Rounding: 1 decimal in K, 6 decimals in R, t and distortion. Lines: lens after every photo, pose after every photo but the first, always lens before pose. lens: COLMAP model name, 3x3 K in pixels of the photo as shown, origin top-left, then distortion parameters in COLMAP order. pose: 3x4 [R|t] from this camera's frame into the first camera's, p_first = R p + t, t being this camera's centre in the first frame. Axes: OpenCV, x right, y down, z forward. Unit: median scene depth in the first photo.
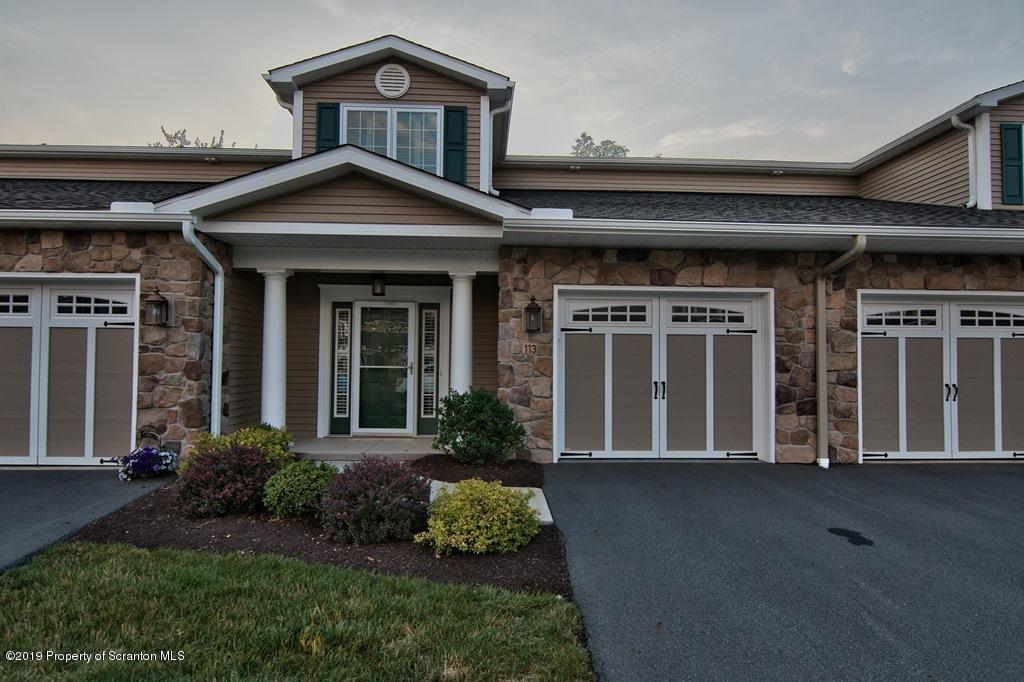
lens RADIAL K [[627.5, 0, 510.9], [0, 627.5, 337.8], [0, 0, 1]] dist [-0.002674, -0.011937]
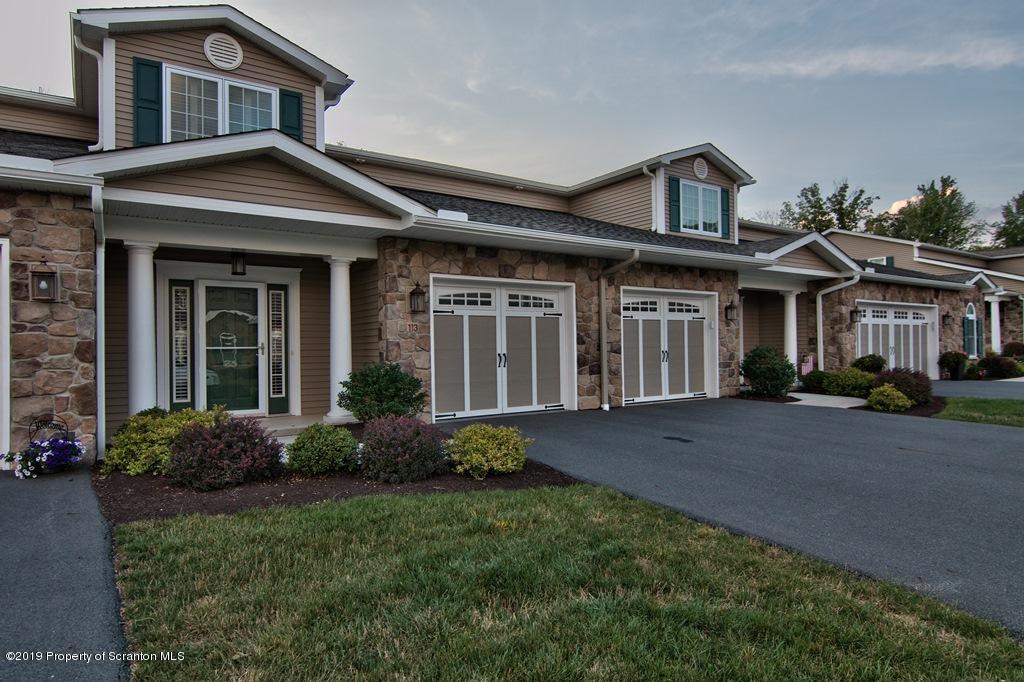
lens RADIAL K [[627.5, 0, 508.8], [0, 627.5, 342.5], [0, 0, 1]] dist [-0.002674, -0.011937]
pose [[0.841524, -0.014160, 0.540035, -0.436720], [-0.002223, 0.999557, 0.029673, 0.010088], [-0.540216, -0.026171, 0.841120, -0.072475]]
